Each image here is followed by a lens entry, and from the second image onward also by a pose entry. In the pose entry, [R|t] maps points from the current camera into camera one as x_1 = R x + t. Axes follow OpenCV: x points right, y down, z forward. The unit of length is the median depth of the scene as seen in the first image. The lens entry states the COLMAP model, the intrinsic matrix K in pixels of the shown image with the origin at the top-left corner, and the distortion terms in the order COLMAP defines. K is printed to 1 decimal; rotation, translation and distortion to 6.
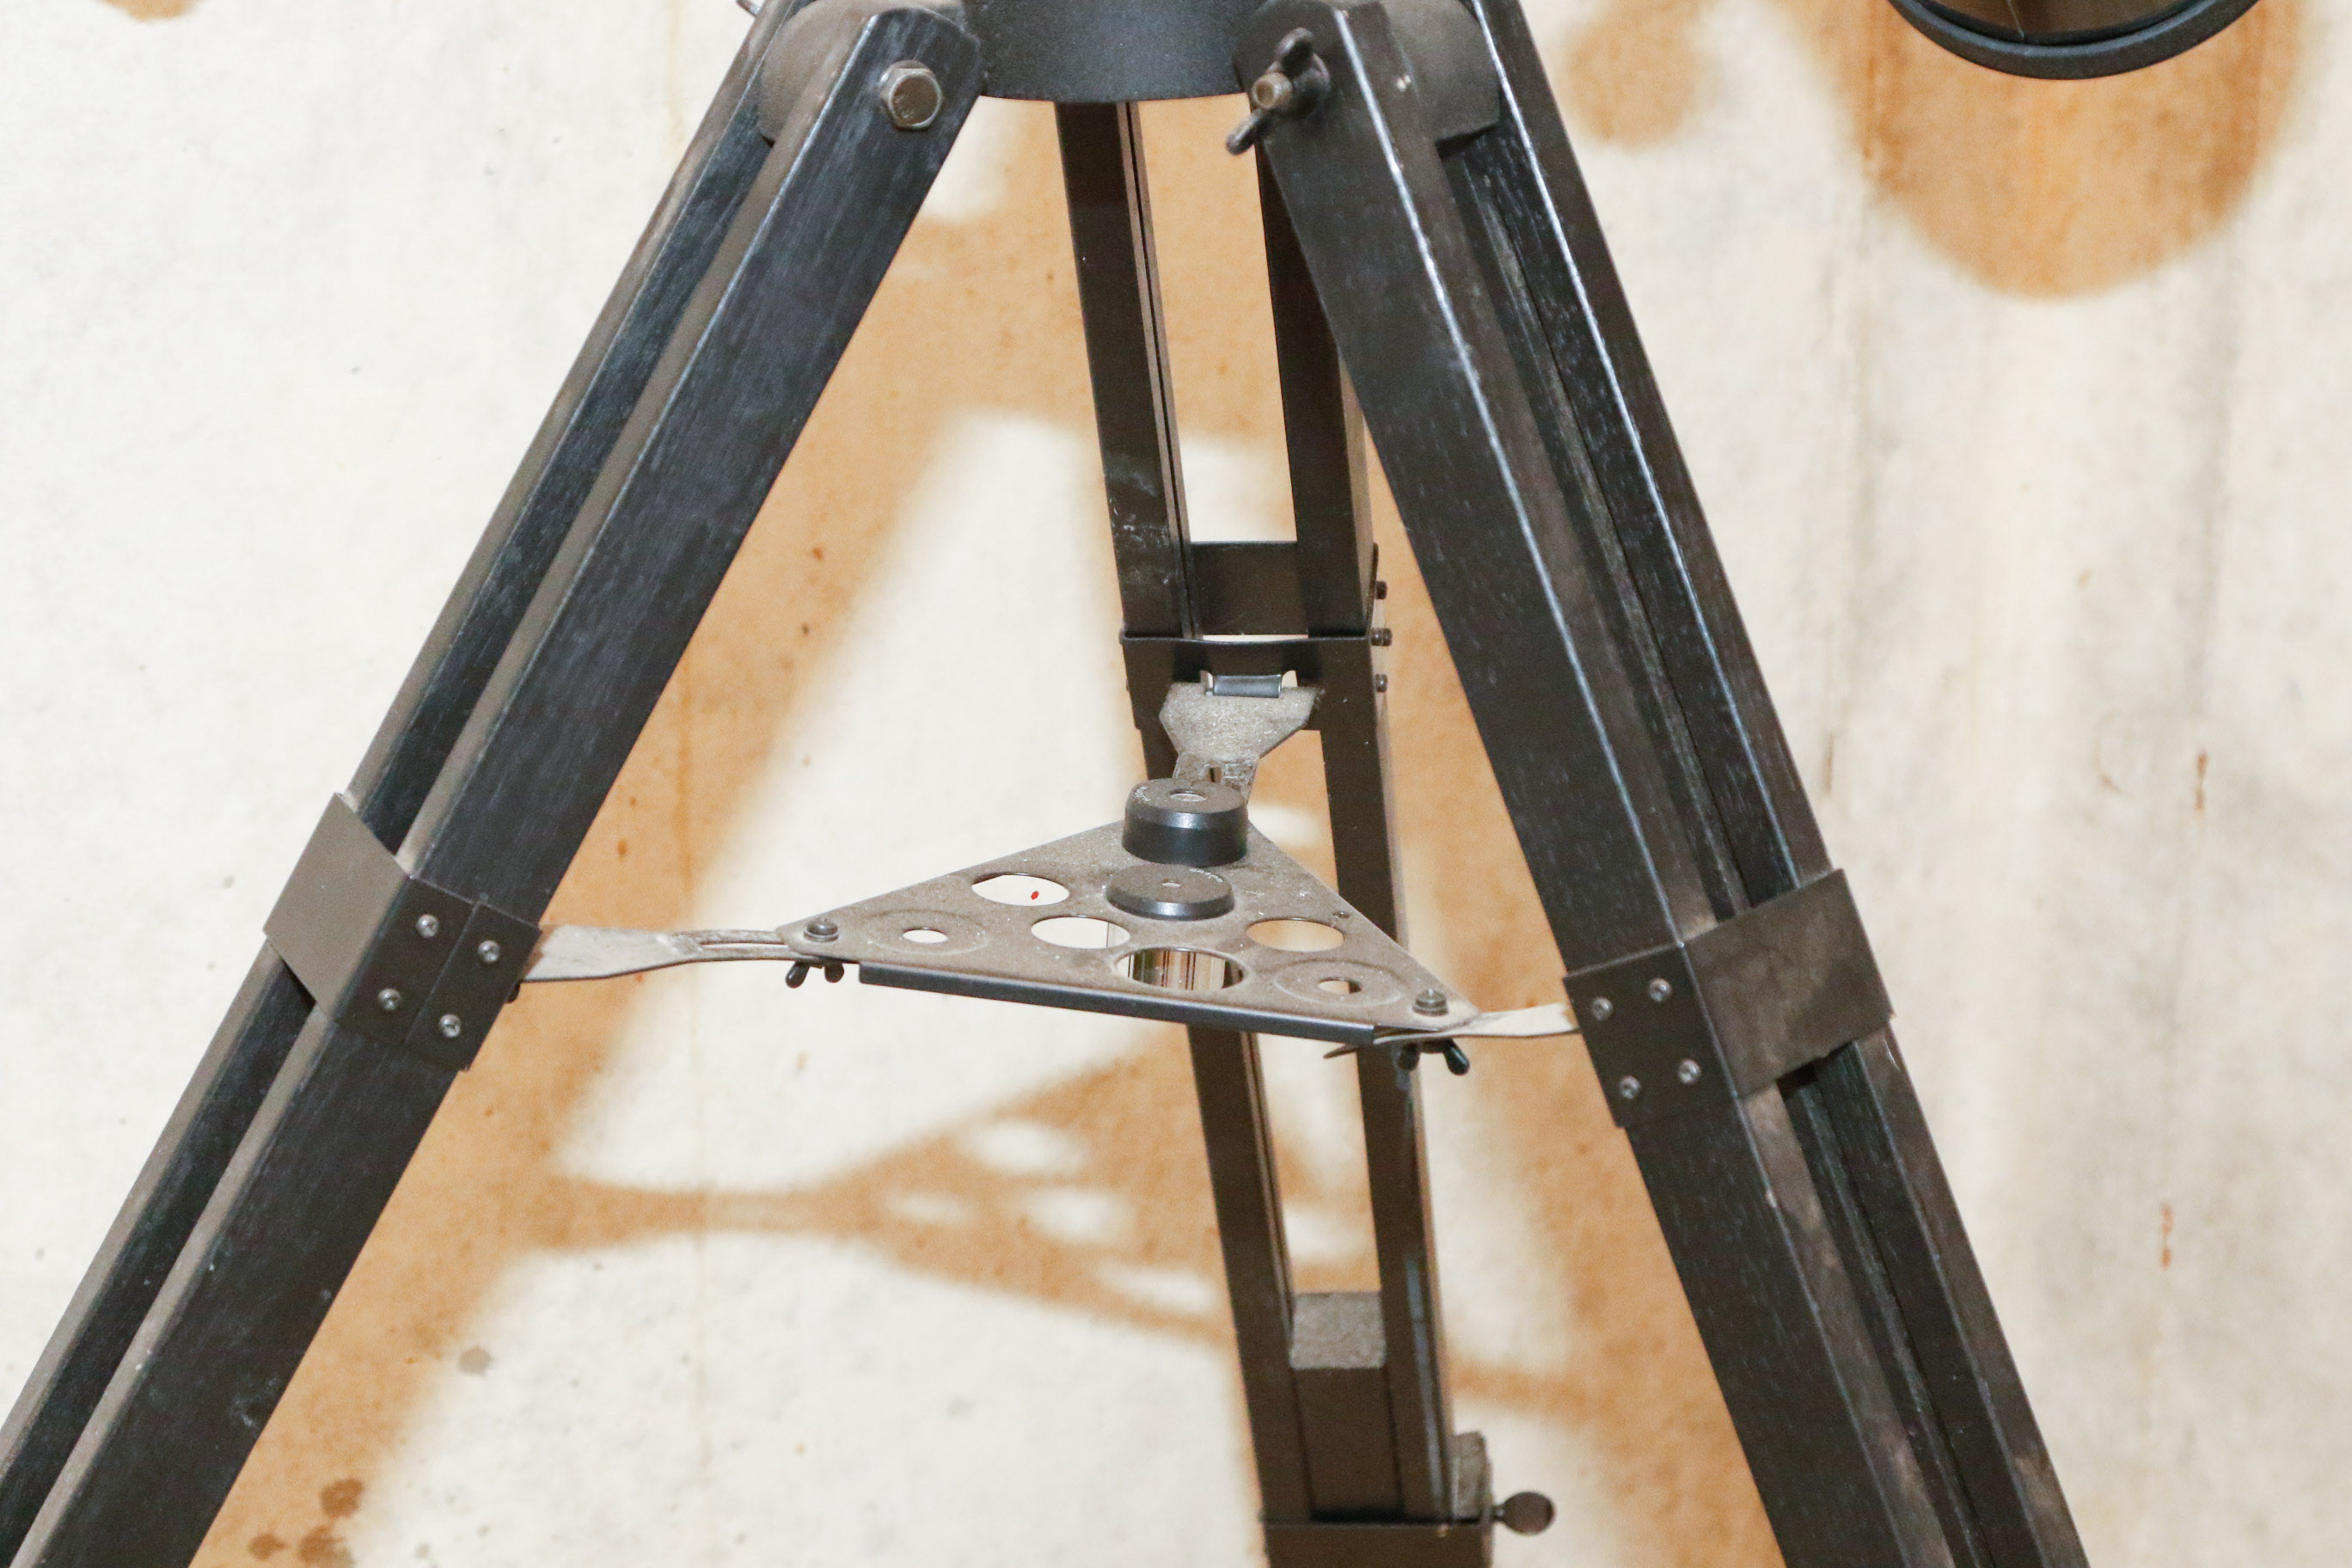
lens RADIAL K [[5698.5, 0, 1176.0], [0, 5698.5, 784.0], [0, 0, 1]] dist [0.092532, -0.121266]
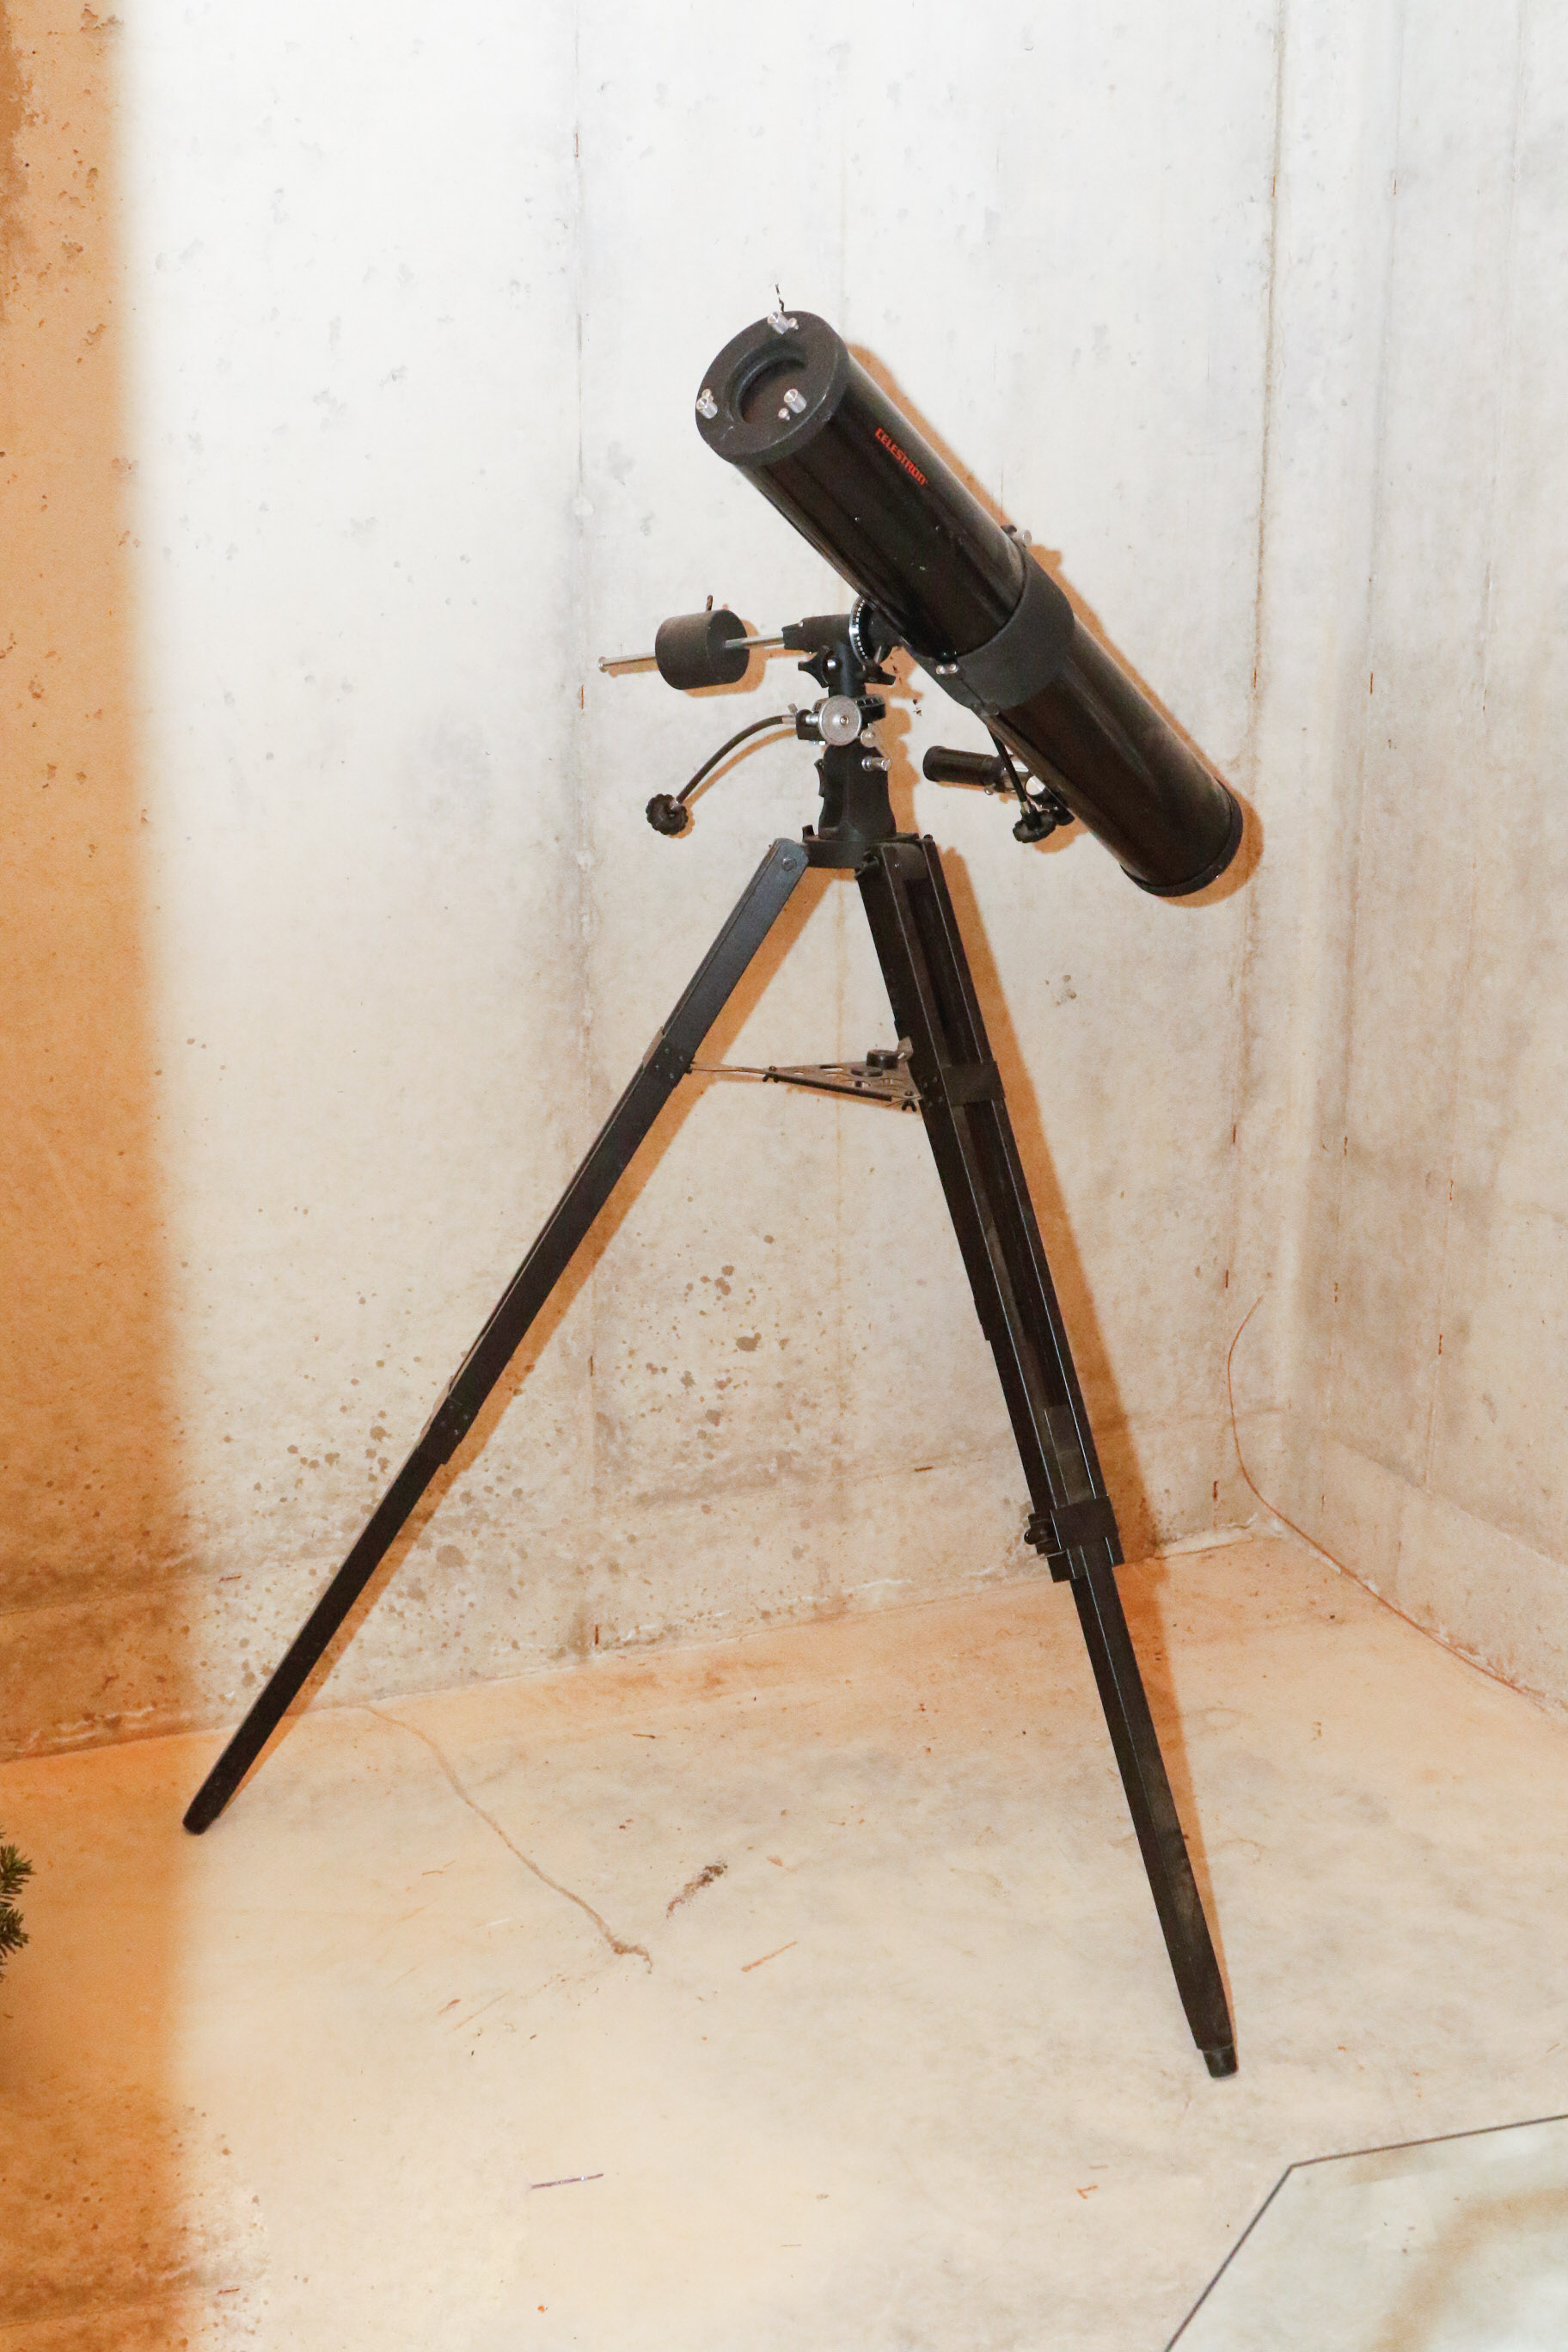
lens RADIAL K [[2621.6, 0, 783.3], [0, 2621.6, 1144.7], [0, 0, 1]] dist [-0.083907, 0.051865]
pose [[0.953635, 0.071083, -0.292452, 0.531534], [-0.093547, 0.993585, -0.063539, 0.210722], [0.286059, 0.087951, 0.954167, -0.851814]]
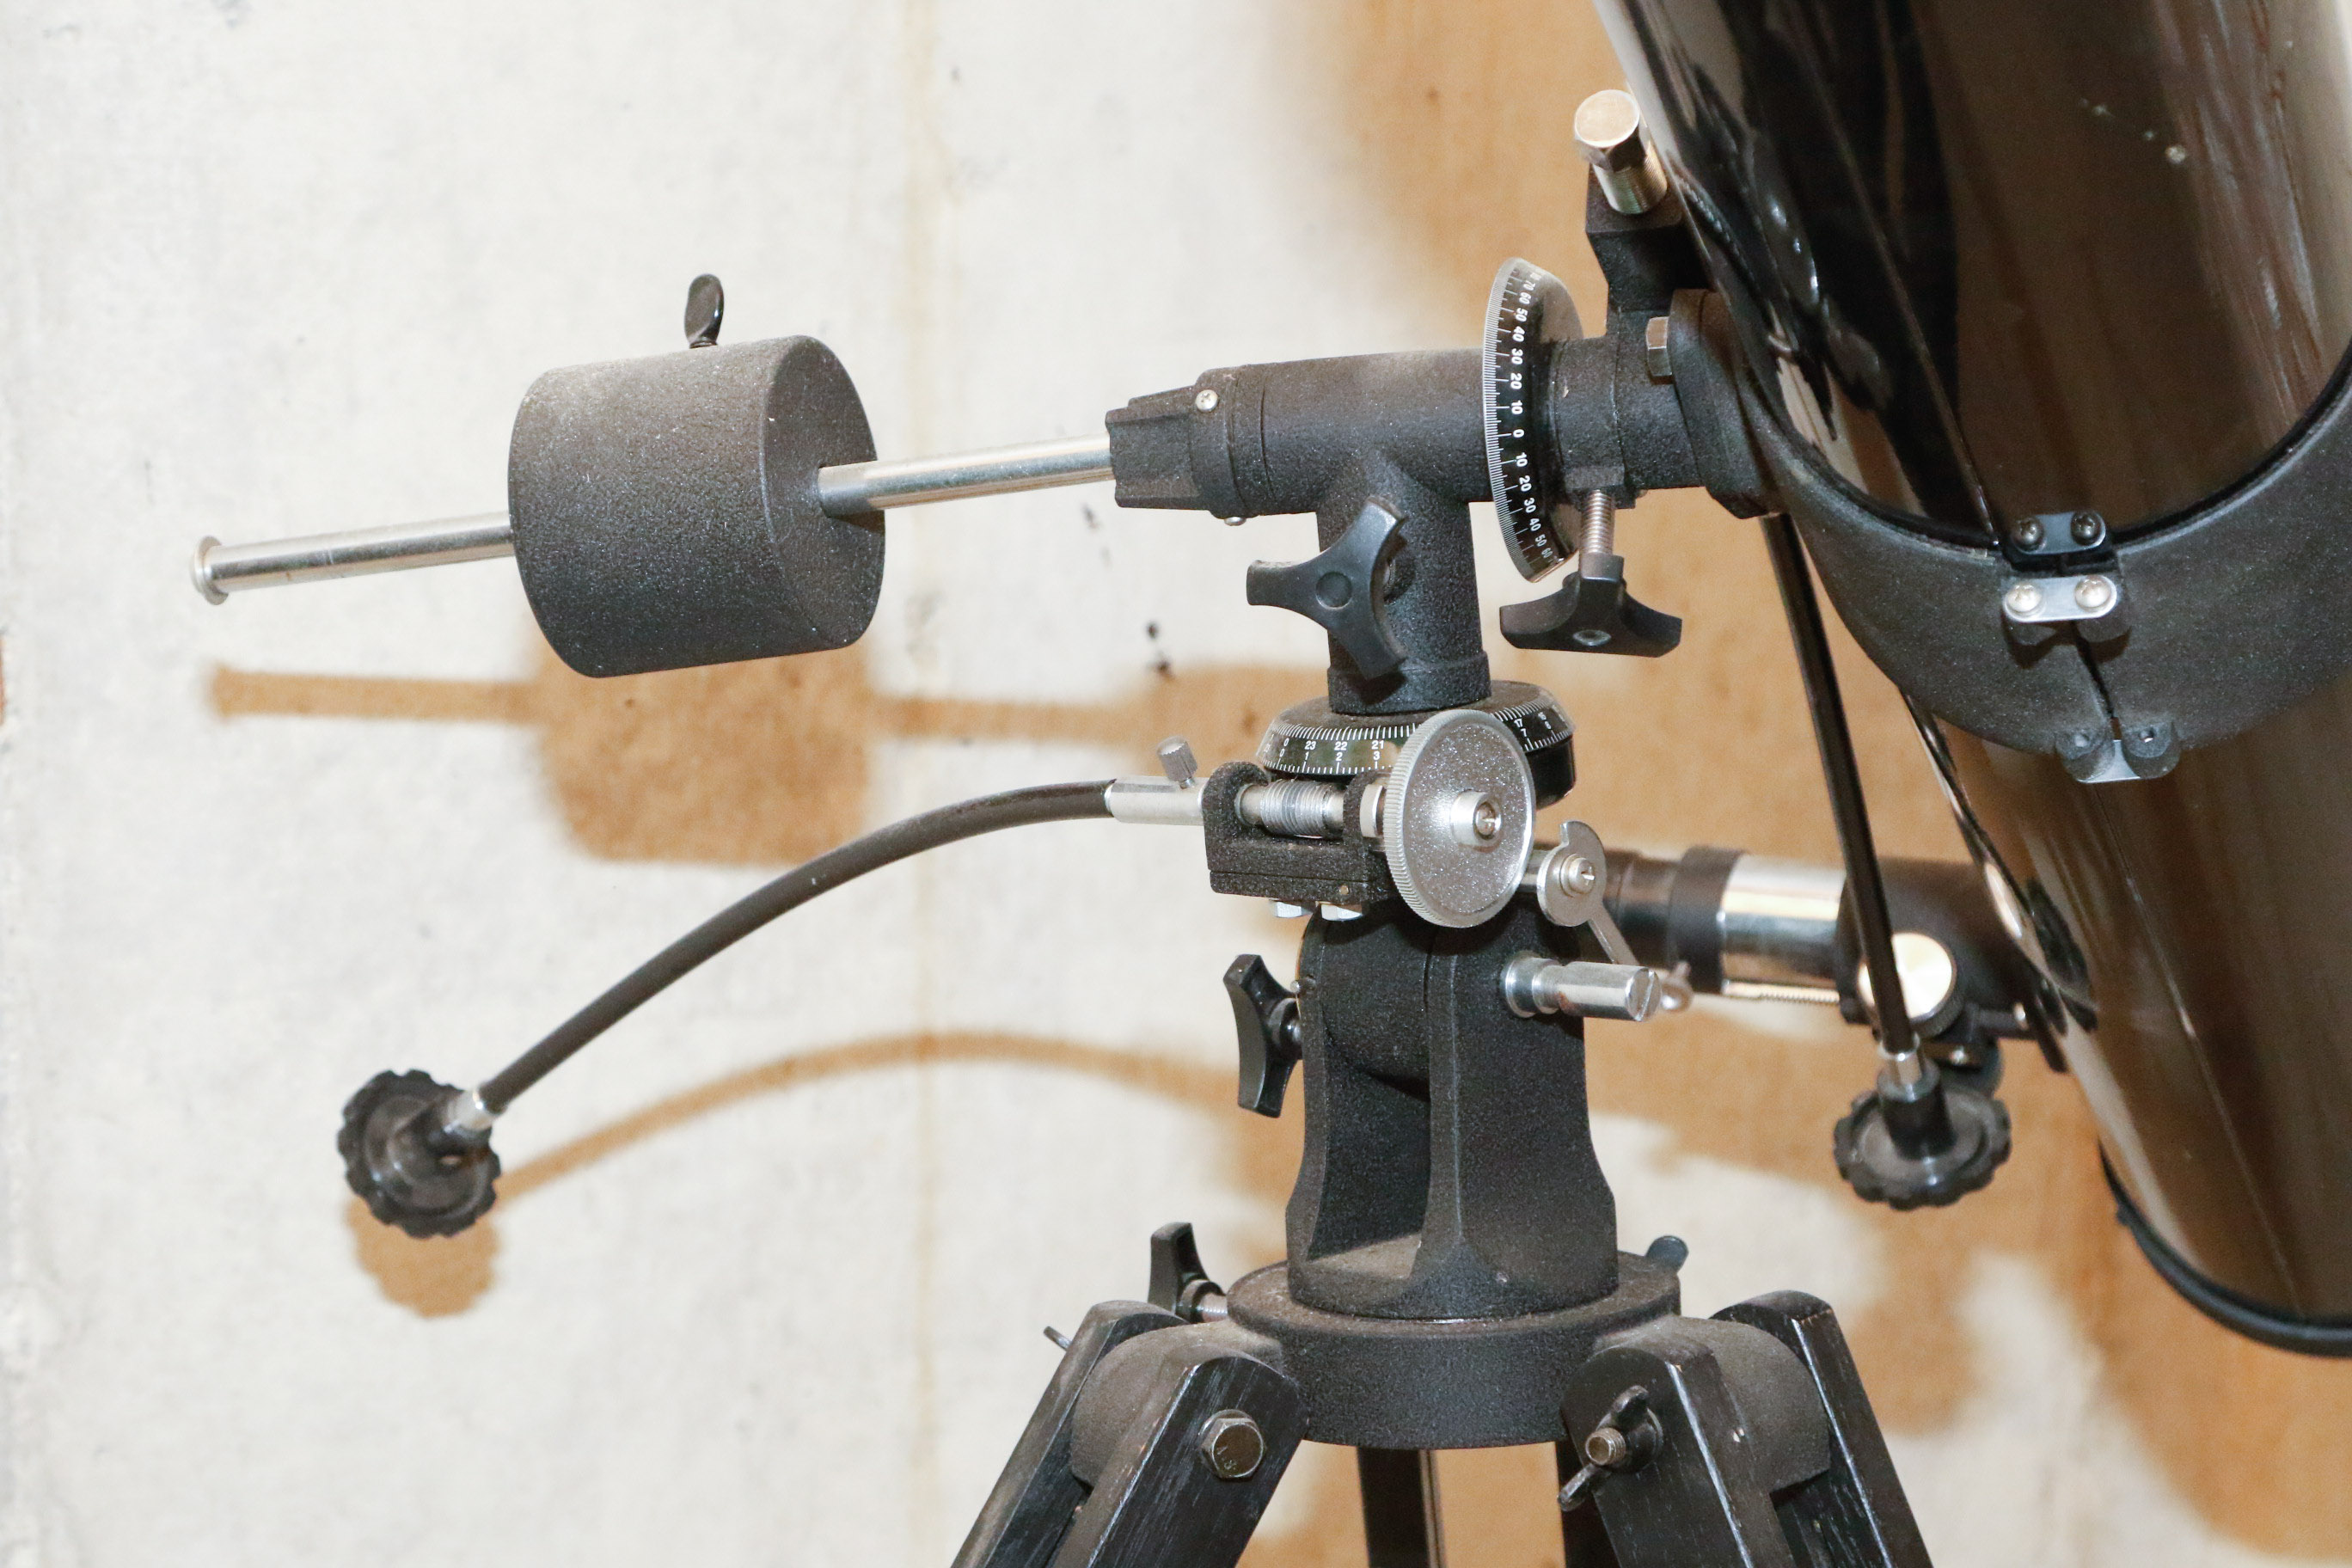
lens RADIAL K [[5505.9, 0, 1177.4], [0, 5505.9, 785.2], [0, 0, 1]] dist [0.058461, 0.220310]
pose [[0.999928, -0.001622, -0.011926, -0.044101], [-0.000519, 0.984137, -0.177410, -0.063553], [0.012025, 0.177403, 0.984065, 0.046028]]
